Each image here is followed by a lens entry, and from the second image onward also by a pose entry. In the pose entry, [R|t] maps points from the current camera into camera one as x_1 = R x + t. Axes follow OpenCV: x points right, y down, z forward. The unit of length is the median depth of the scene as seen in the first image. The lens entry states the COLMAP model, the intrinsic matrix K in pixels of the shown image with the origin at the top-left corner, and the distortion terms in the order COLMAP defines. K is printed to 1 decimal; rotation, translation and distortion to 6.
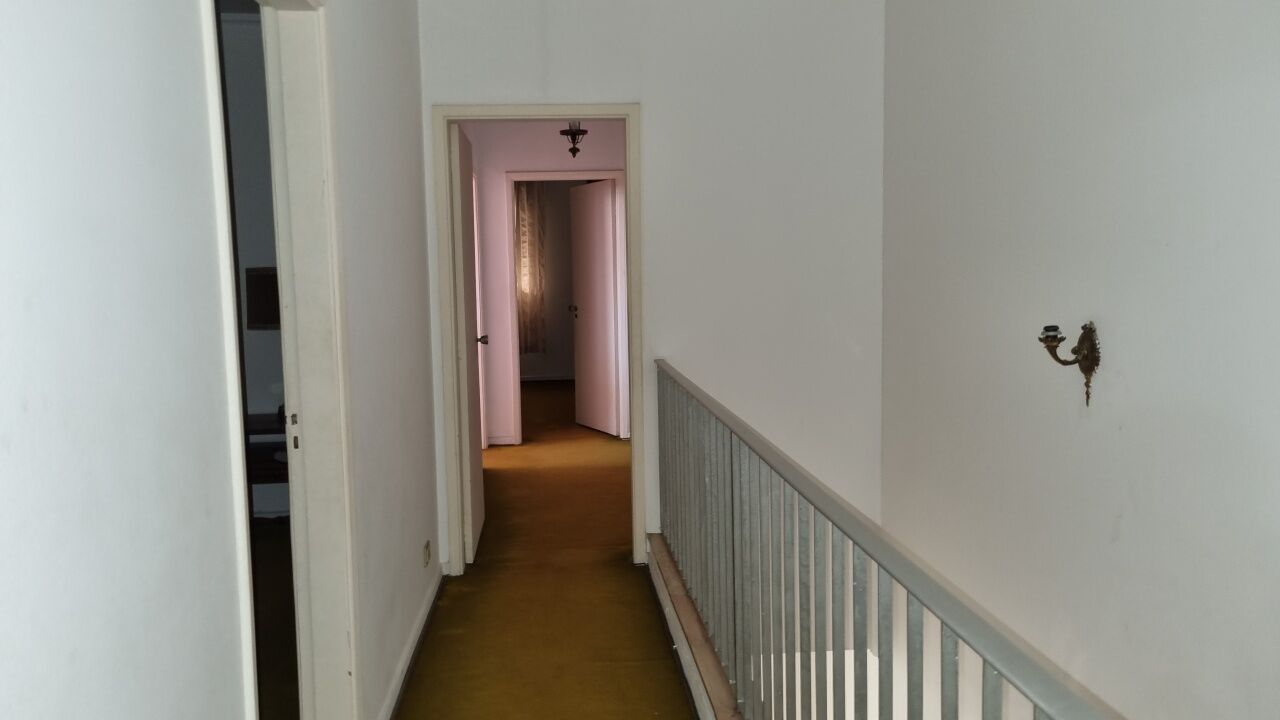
lens RADIAL K [[999.7, 0, 640.0], [0, 999.7, 360.0], [0, 0, 1]] dist [0.129377, 0.000451]
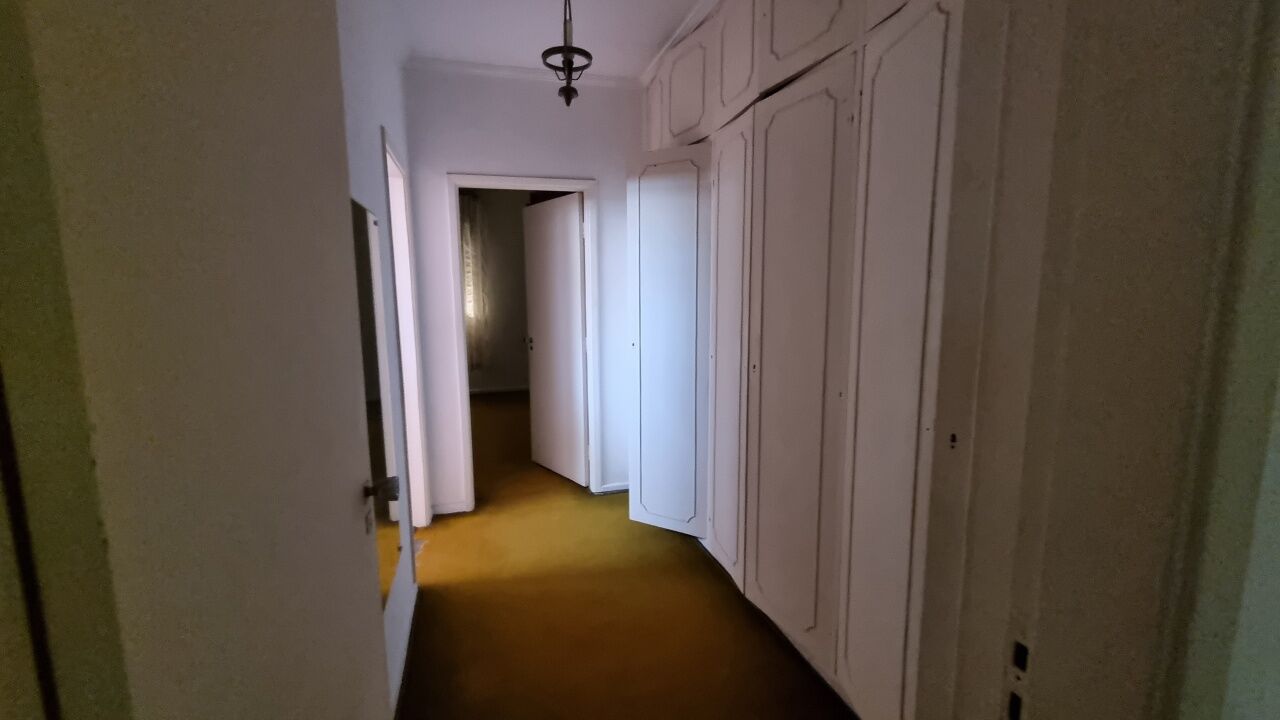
lens RADIAL K [[522.9, 0, 640.0], [0, 522.9, 360.0], [0, 0, 1]] dist [0.003390, 0.000127]
pose [[0.978601, -0.020310, 0.204764, -0.050808], [0.013574, 0.999321, 0.034252, -0.037840], [-0.205320, -0.030739, 0.978212, 0.395598]]
